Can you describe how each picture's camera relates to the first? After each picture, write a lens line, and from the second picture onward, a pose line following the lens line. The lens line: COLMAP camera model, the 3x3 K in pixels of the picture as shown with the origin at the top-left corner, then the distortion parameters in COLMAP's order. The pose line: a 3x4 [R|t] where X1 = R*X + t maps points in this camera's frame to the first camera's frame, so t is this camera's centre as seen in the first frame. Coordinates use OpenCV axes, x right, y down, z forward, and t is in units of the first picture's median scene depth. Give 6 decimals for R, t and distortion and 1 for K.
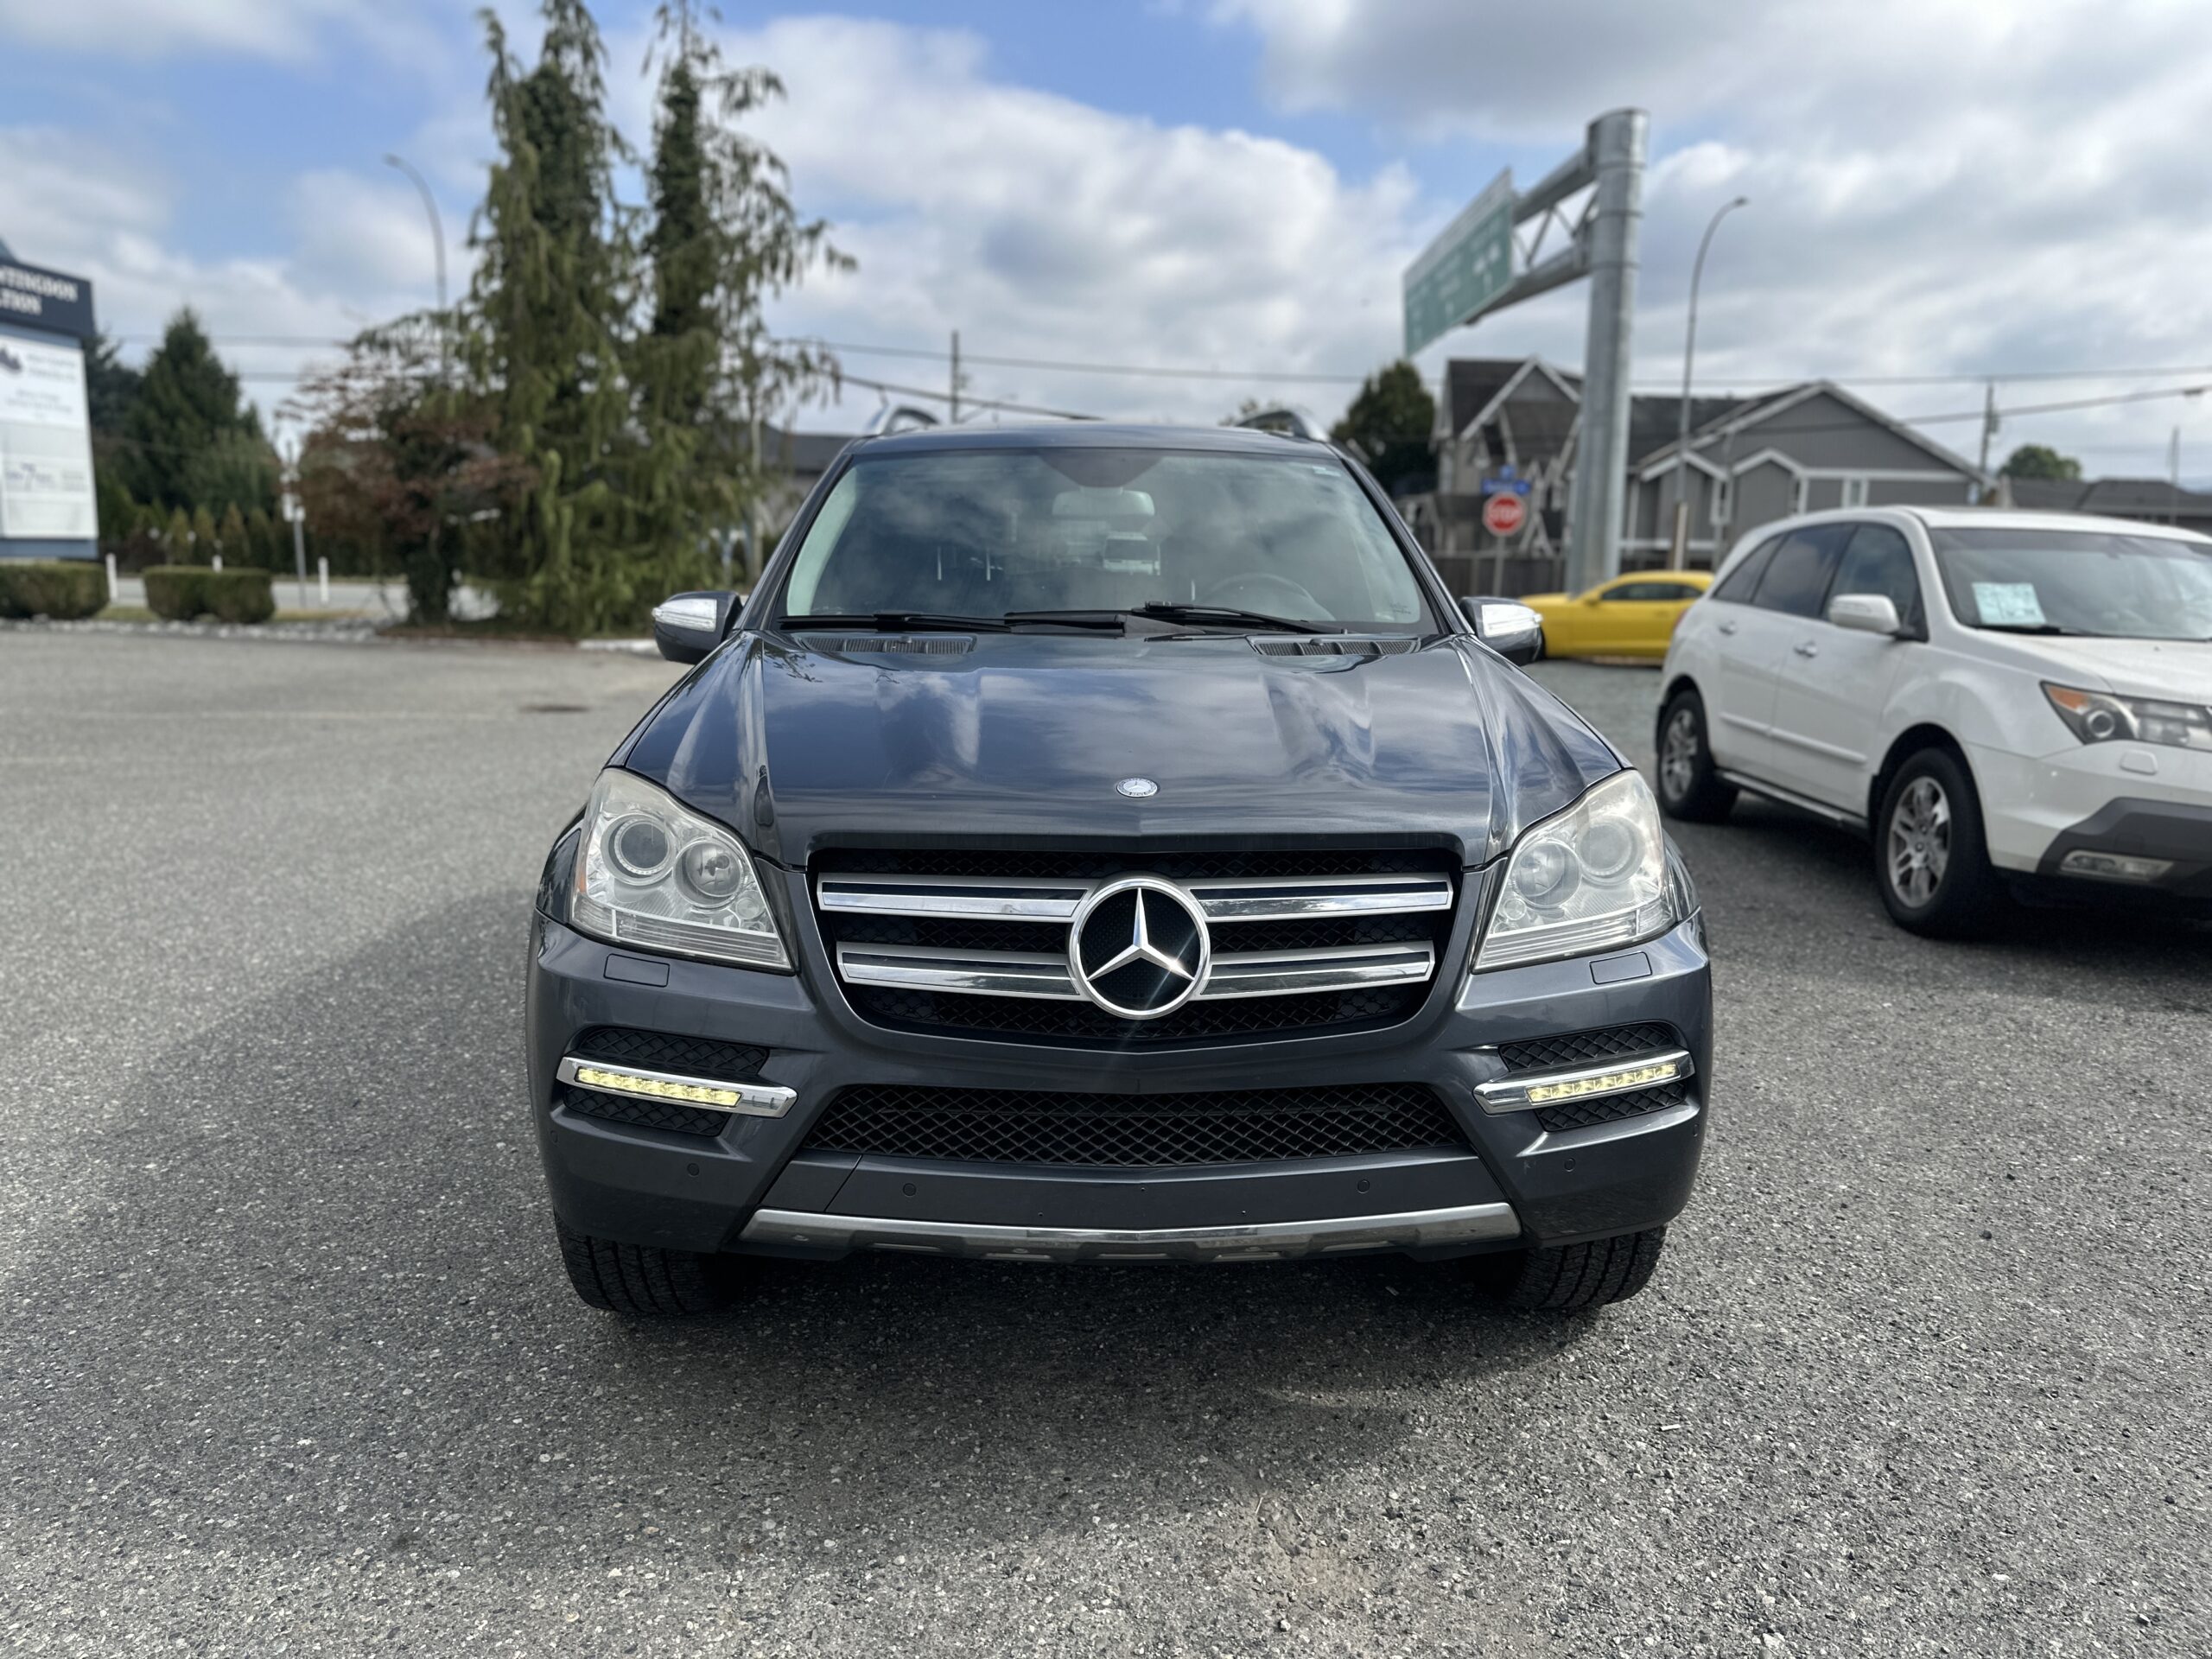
lens RADIAL K [[1586.4, 0, 1103.9], [0, 1586.4, 834.5], [0, 0, 1]] dist [-0.003769, -0.005077]
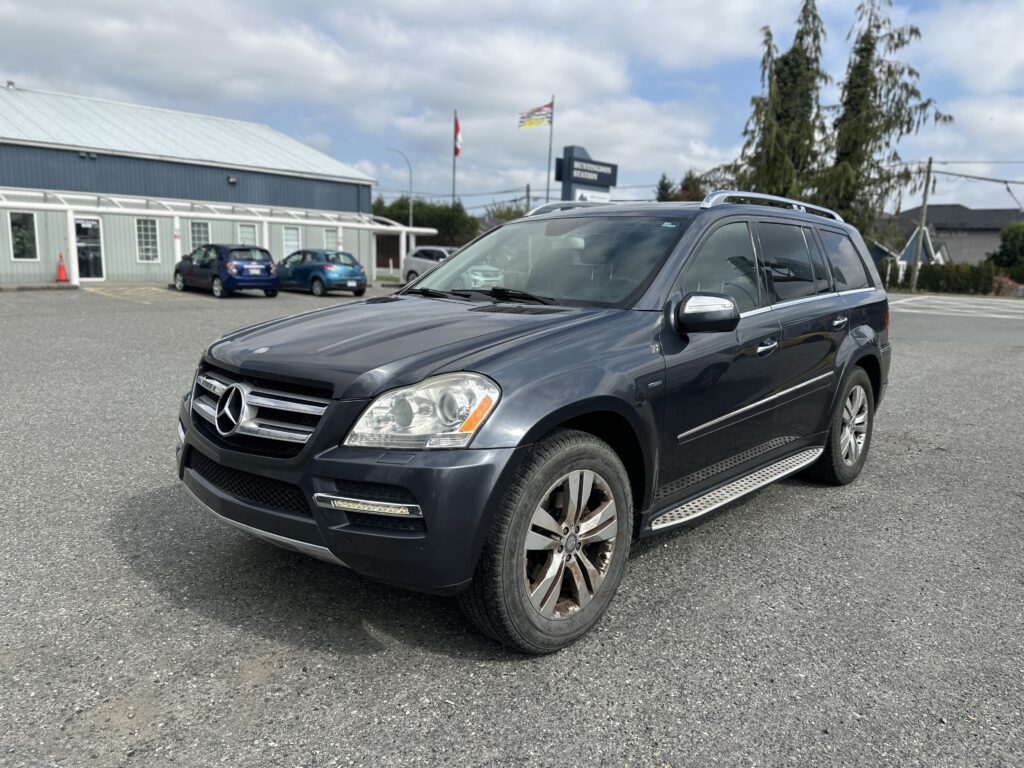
lens RADIAL K [[731.2, 0, 512.0], [0, 731.2, 384.0], [0, 0, 1]] dist [0.039100, -0.055176]
pose [[0.705218, 0.117677, -0.699156, 0.130252], [-0.135054, 0.990370, 0.030467, -0.007815], [0.696008, 0.072938, 0.714320, 0.046953]]
